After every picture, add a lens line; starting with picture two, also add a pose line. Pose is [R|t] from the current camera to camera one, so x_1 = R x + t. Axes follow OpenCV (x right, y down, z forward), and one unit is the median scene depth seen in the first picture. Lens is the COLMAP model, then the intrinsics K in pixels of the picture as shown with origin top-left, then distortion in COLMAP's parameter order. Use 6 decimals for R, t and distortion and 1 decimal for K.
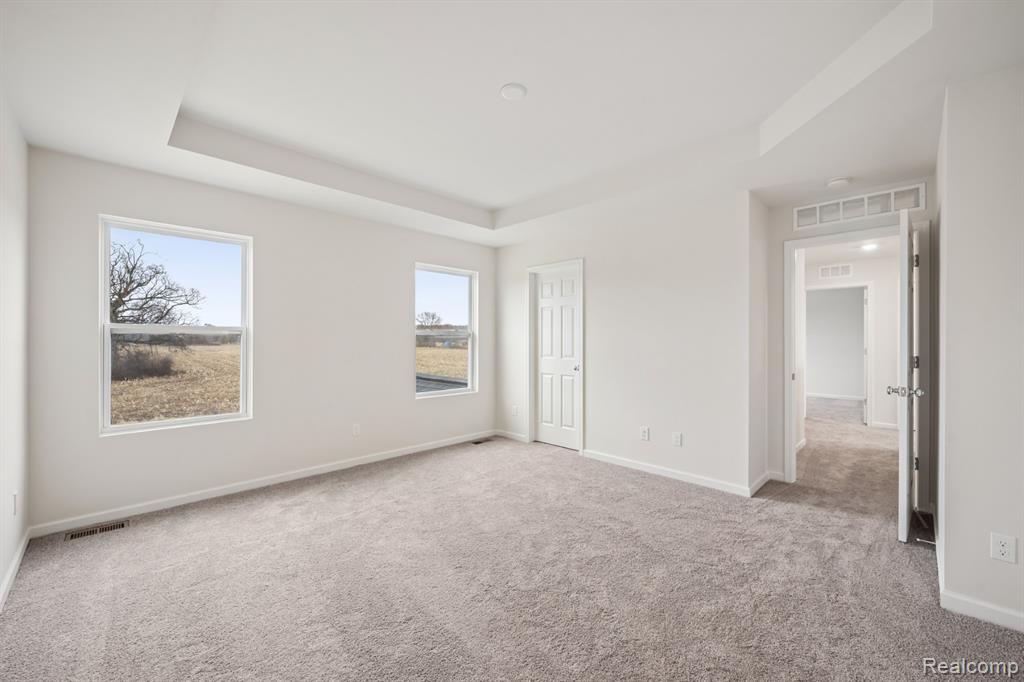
lens RADIAL K [[406.1, 0, 506.1], [0, 406.1, 339.1], [0, 0, 1]] dist [0.009911, -0.000654]
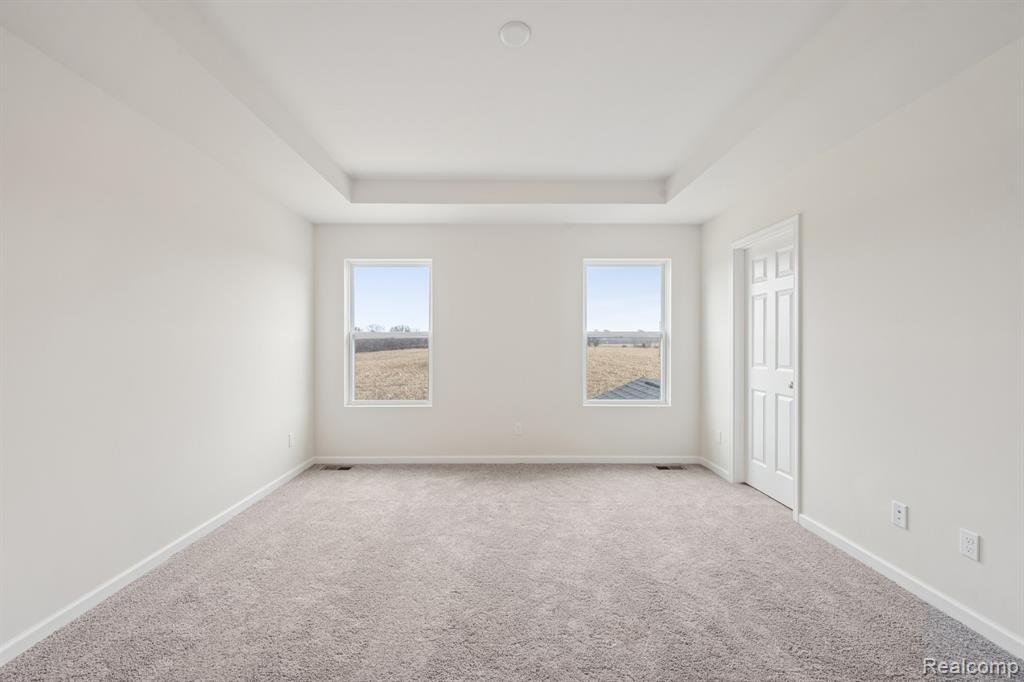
lens RADIAL K [[406.1, 0, 519.6], [0, 406.1, 344.6], [0, 0, 1]] dist [0.009911, -0.000654]
pose [[0.717448, 0.001727, -0.696610, 0.350378], [0.002433, 0.999985, 0.004984, 0.002195], [0.696608, -0.005271, 0.717432, 0.254442]]
